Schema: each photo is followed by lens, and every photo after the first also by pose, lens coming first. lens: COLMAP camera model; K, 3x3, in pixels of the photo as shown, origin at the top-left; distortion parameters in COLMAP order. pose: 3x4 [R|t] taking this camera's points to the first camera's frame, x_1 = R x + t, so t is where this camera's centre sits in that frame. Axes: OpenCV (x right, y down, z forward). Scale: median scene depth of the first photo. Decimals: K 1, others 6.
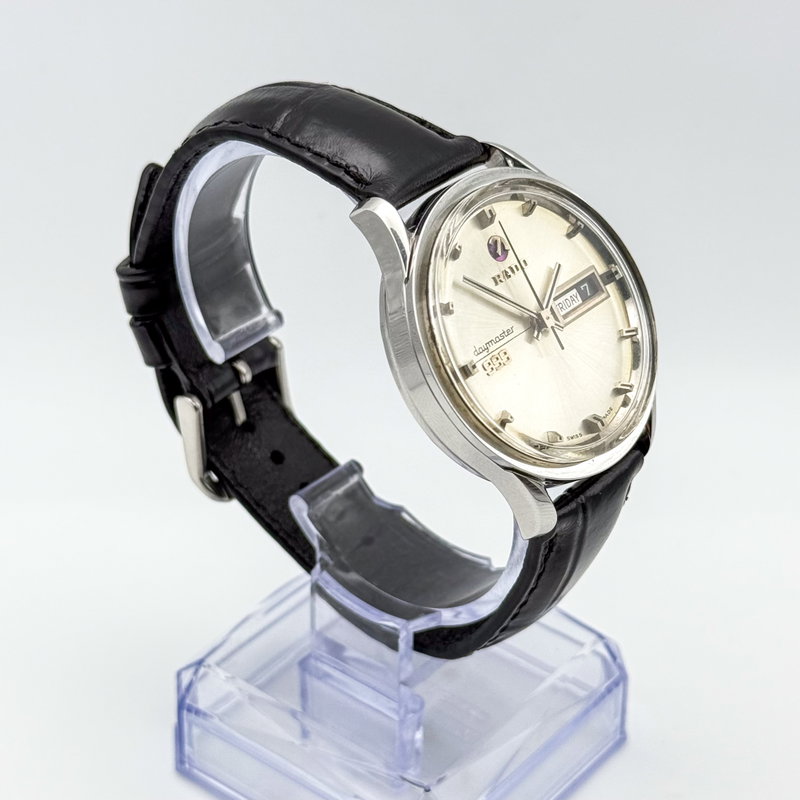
lens RADIAL K [[2062.7, 0, 400.0], [0, 2062.7, 400.0], [0, 0, 1]] dist [0.083966, 0.626262]
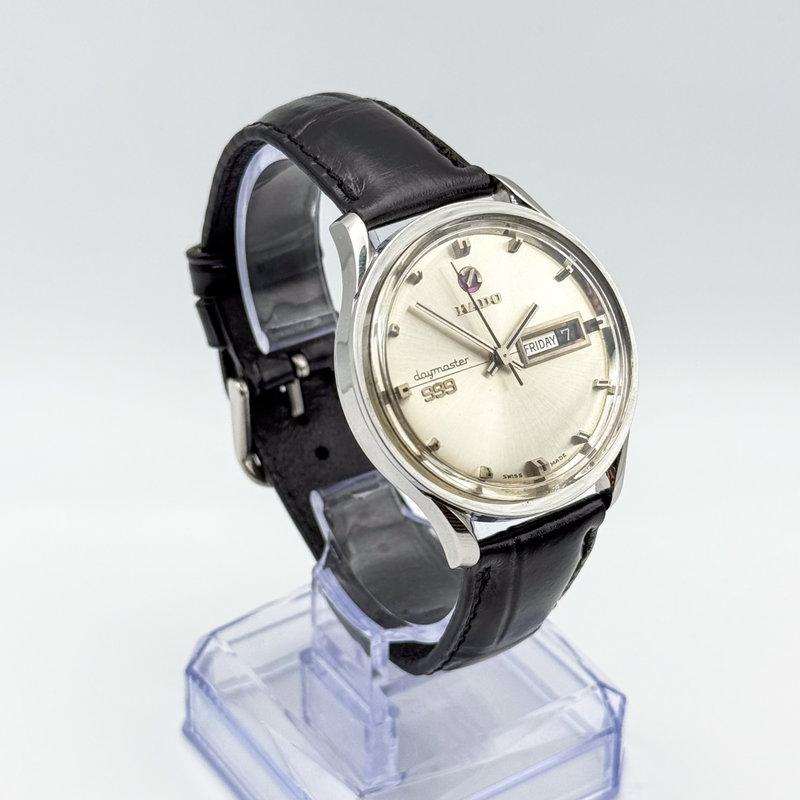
lens RADIAL K [[2062.7, 0, 400.0], [0, 2062.7, 400.0], [0, 0, 1]] dist [0.083966, 0.626262]
pose [[0.954538, 0.158811, -0.252263, 0.268702], [-0.159116, 0.987071, 0.019327, -0.028228], [0.252071, 0.021691, 0.967466, 0.012530]]
